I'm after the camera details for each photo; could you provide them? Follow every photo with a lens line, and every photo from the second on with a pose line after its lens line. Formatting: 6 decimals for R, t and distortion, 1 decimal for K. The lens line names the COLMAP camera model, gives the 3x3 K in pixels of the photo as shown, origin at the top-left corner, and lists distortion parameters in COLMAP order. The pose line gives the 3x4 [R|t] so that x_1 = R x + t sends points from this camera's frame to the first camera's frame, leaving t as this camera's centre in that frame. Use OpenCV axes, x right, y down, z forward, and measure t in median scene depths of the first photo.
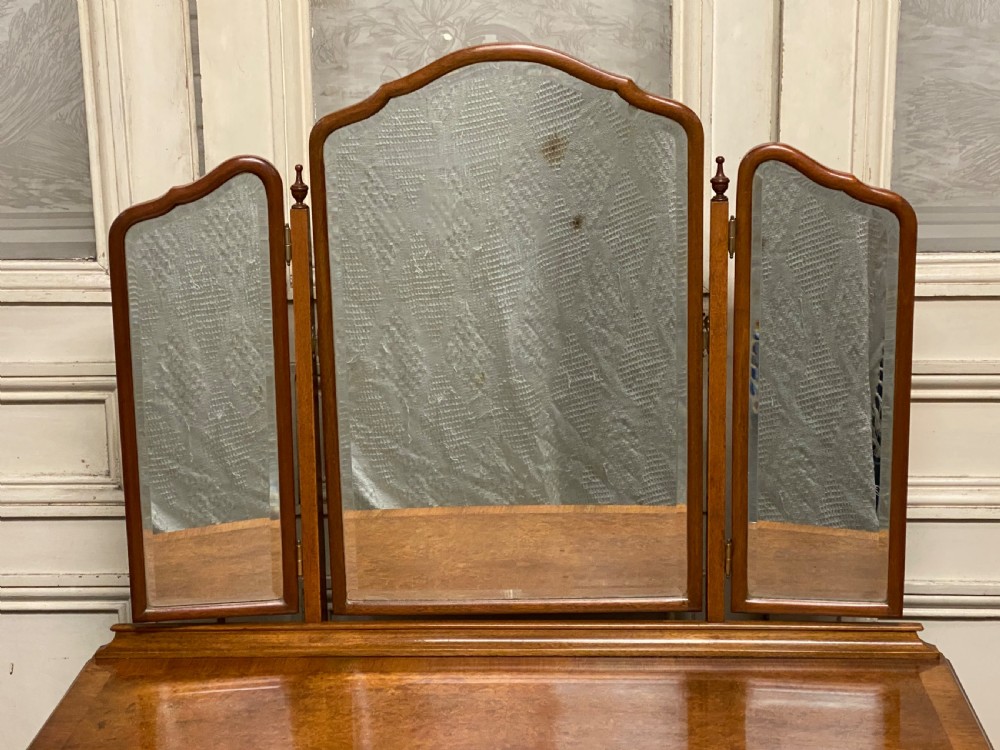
lens RADIAL K [[1710.2, 0, 490.2], [0, 1710.2, 373.8], [0, 0, 1]] dist [0.140491, -0.011236]
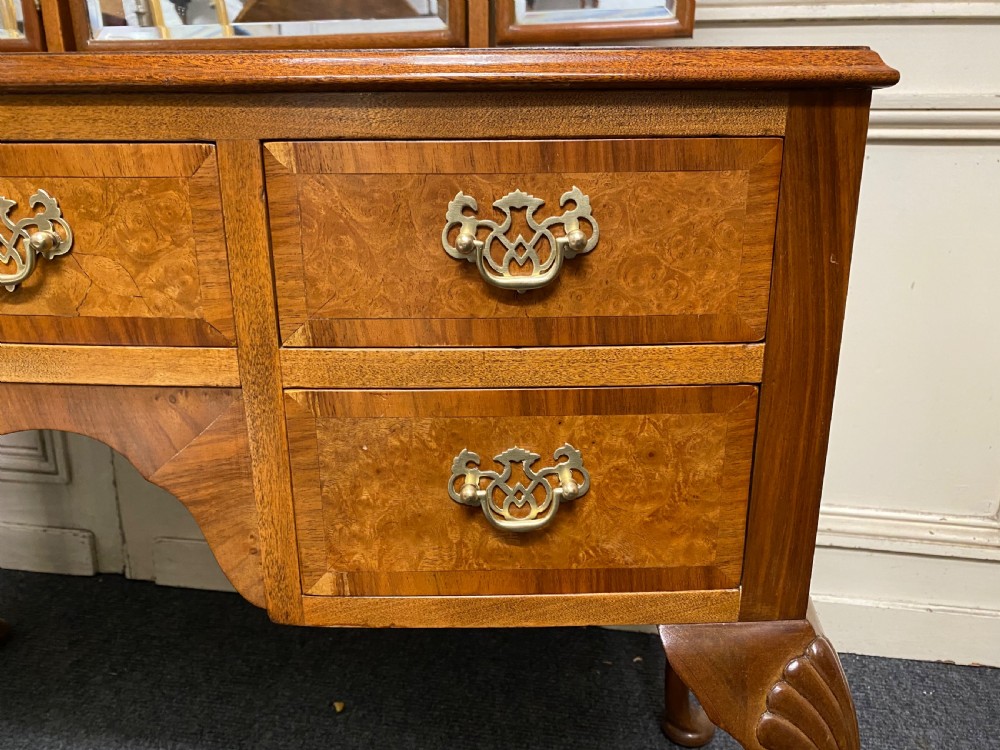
lens RADIAL K [[780.1, 0, 500.0], [0, 780.1, 375.0], [0, 0, 1]] dist [0.002383, 0.003730]
pose [[0.993563, 0.051310, -0.100995, 0.182889], [-0.045463, 0.997200, 0.059370, 0.269981], [0.103759, -0.054397, 0.993114, 0.578743]]
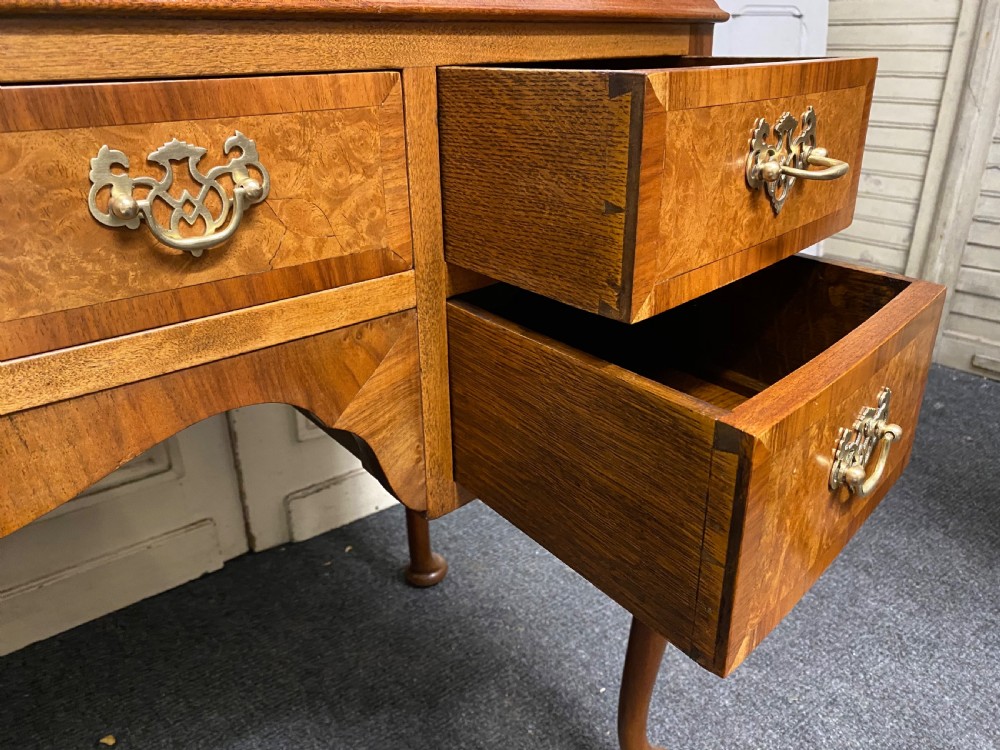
lens RADIAL K [[780.1, 0, 500.0], [0, 780.1, 375.0], [0, 0, 1]] dist [0.002383, 0.003730]
pose [[0.761615, -0.243955, 0.600357, 0.002794], [0.157042, 0.968301, 0.194245, 0.268584], [-0.628714, -0.053658, 0.775783, 0.588250]]
